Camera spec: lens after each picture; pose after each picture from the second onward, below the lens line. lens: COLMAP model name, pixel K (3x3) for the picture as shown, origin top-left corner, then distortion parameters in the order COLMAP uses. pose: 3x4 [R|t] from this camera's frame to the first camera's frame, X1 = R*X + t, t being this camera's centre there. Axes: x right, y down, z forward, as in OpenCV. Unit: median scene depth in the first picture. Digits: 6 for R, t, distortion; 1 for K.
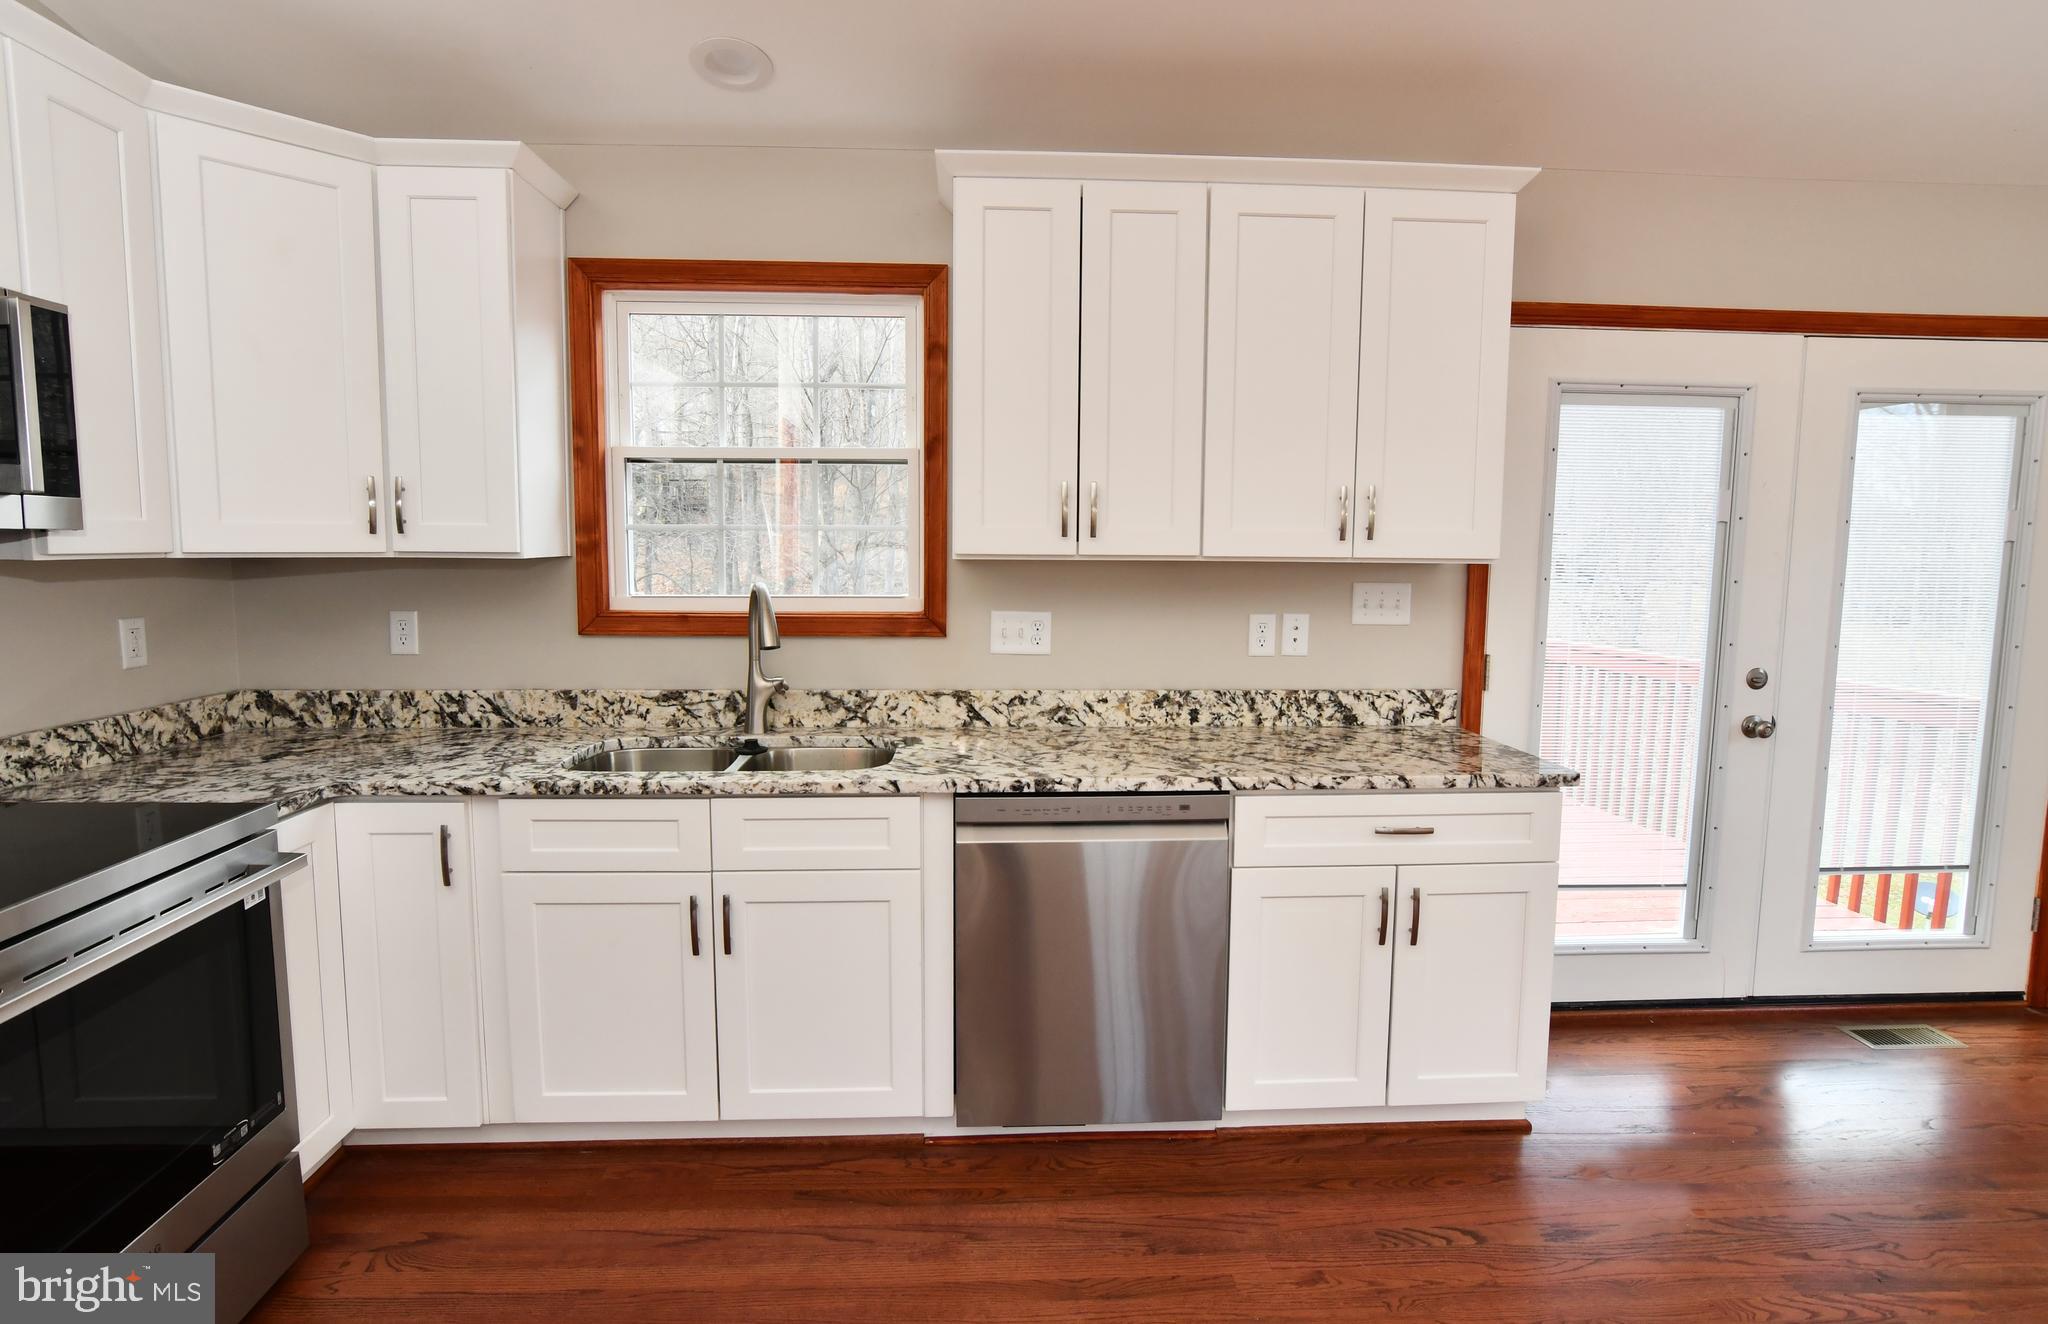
lens RADIAL K [[1019.8, 0, 1022.4], [0, 1019.8, 645.6], [0, 0, 1]] dist [-0.025378, 0.004293]
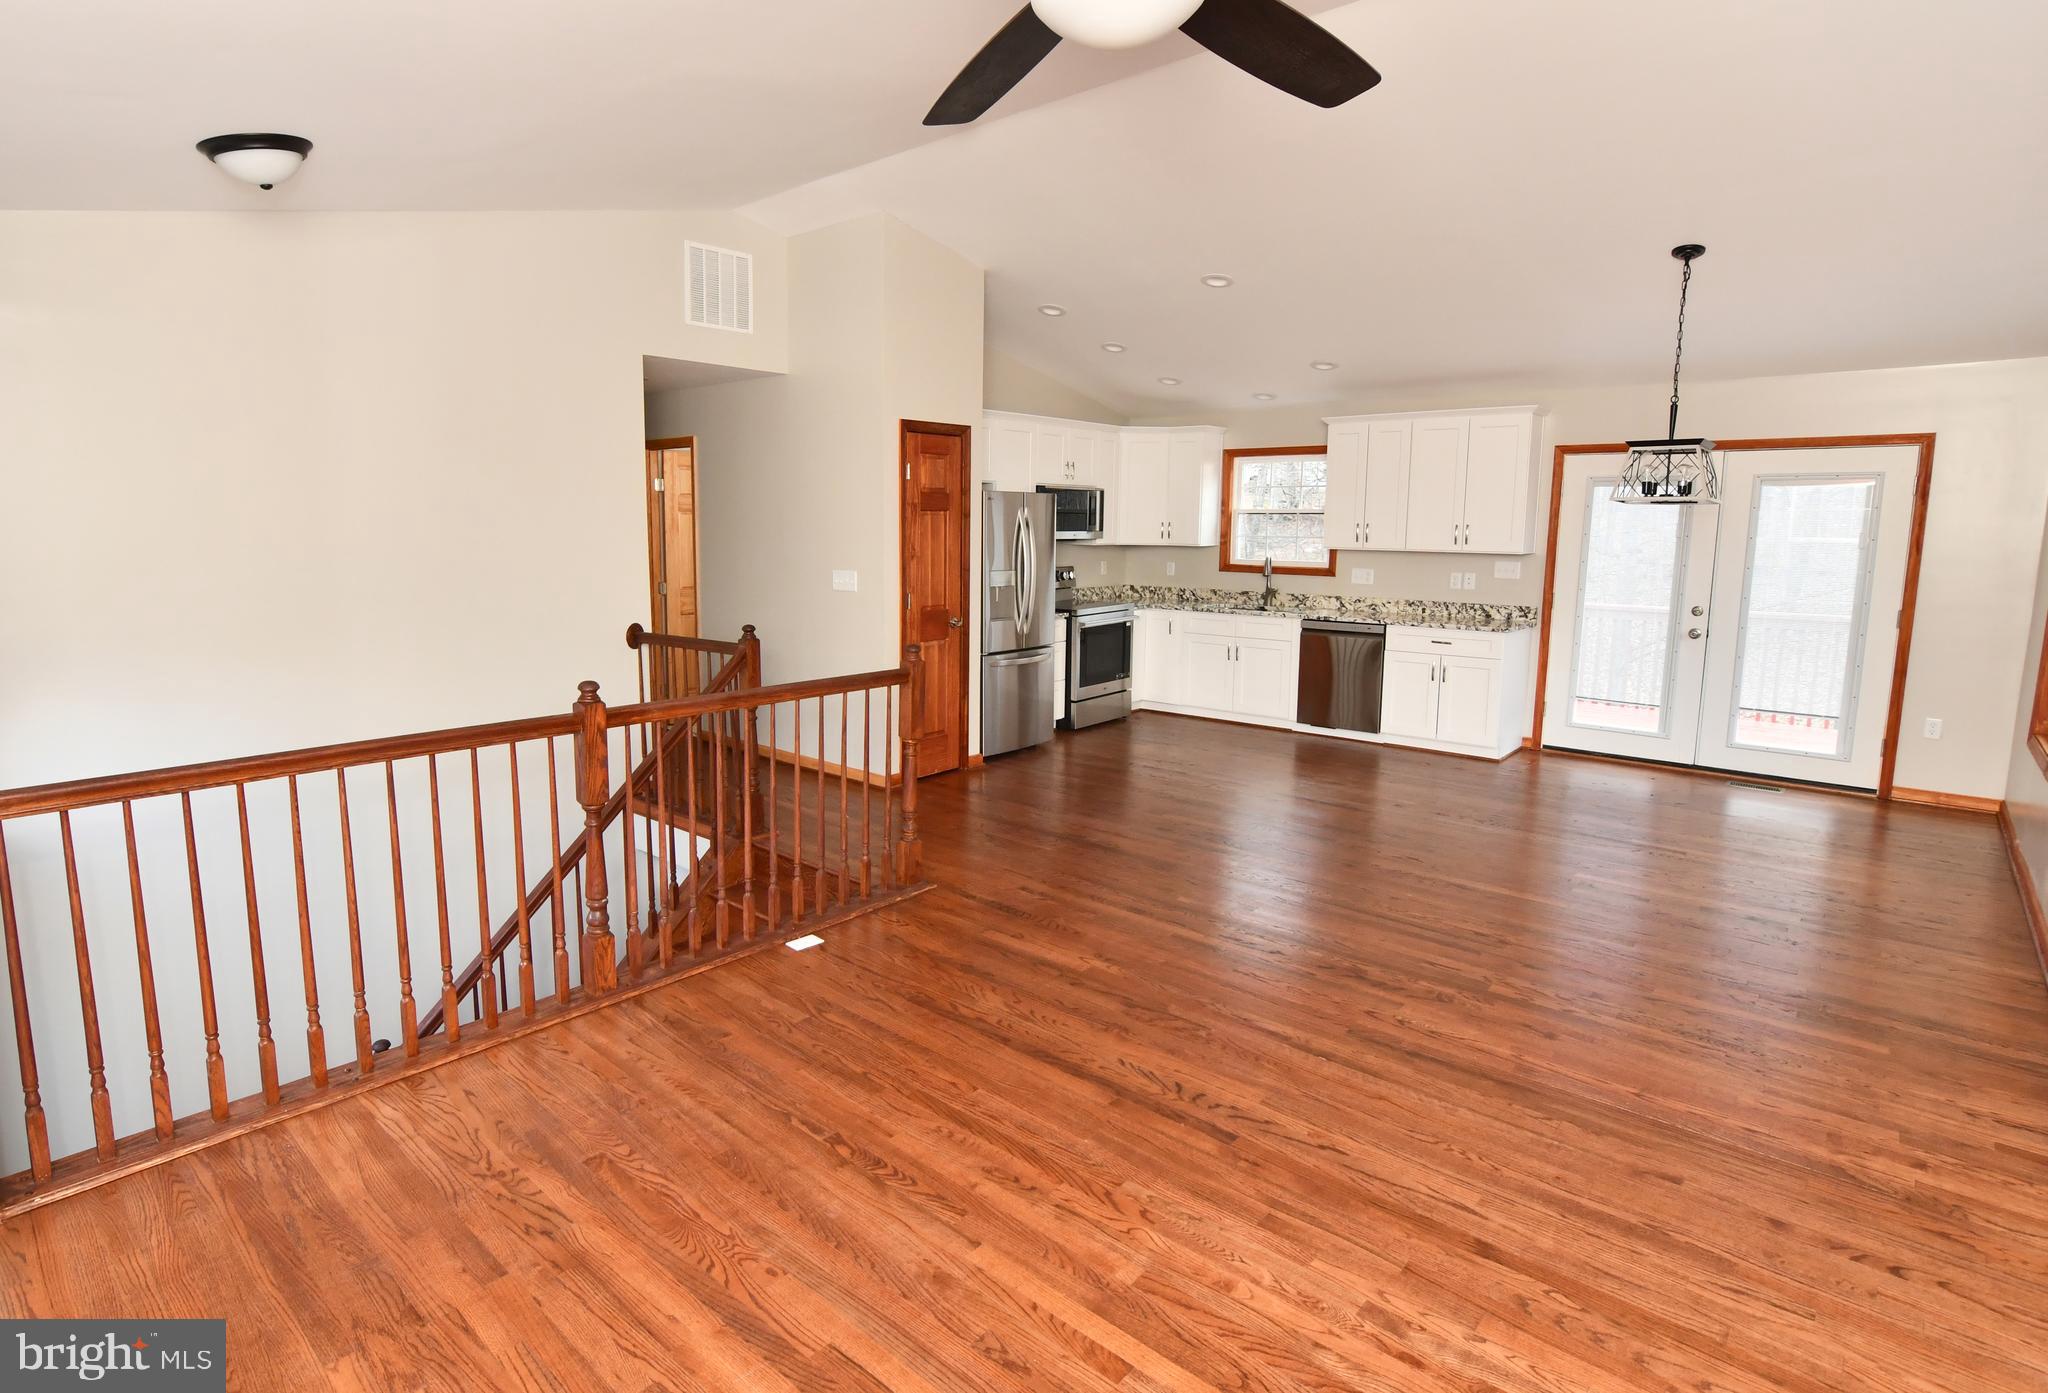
lens RADIAL K [[1063.3, 0, 962.2], [0, 1063.3, 661.1], [0, 0, 1]] dist [-0.028974, 0.007041]
pose [[0.698554, 0.091404, -0.709695, 1.320688], [-0.070780, 0.995770, 0.058580, 0.127087], [0.712048, 0.009311, 0.702069, -1.797293]]
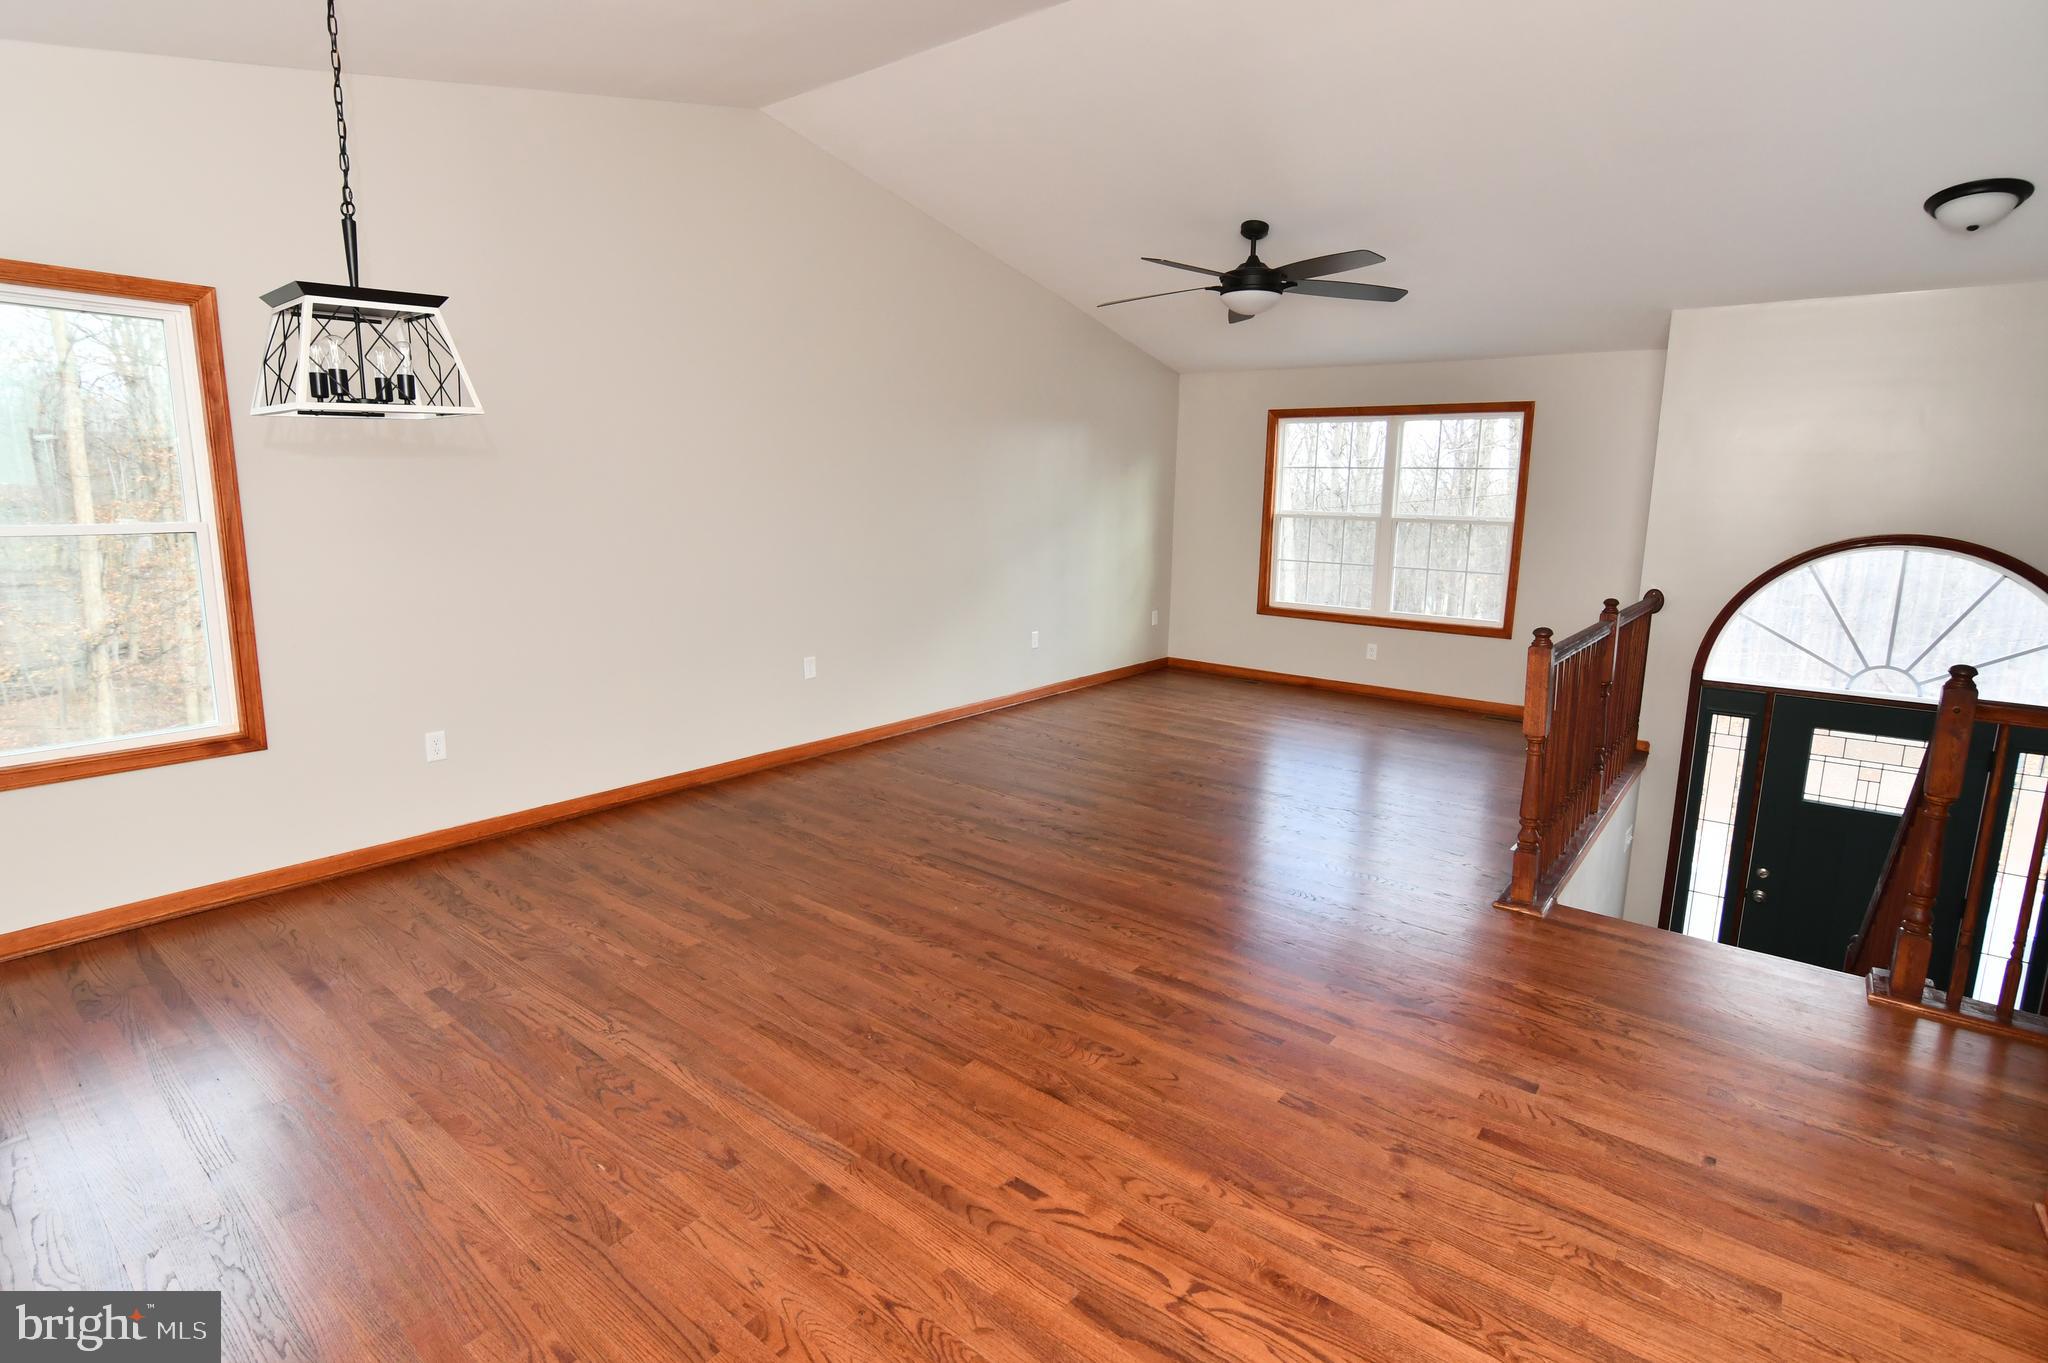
lens RADIAL K [[995.2, 0, 1023.5], [0, 995.2, 662.6], [0, 0, 1]] dist [-0.031340, 0.009506]
pose [[-0.750680, -0.131931, 0.647359, -0.218359], [0.043746, 0.967782, 0.247961, -0.107641], [-0.659216, 0.214459, -0.720723, 0.677969]]
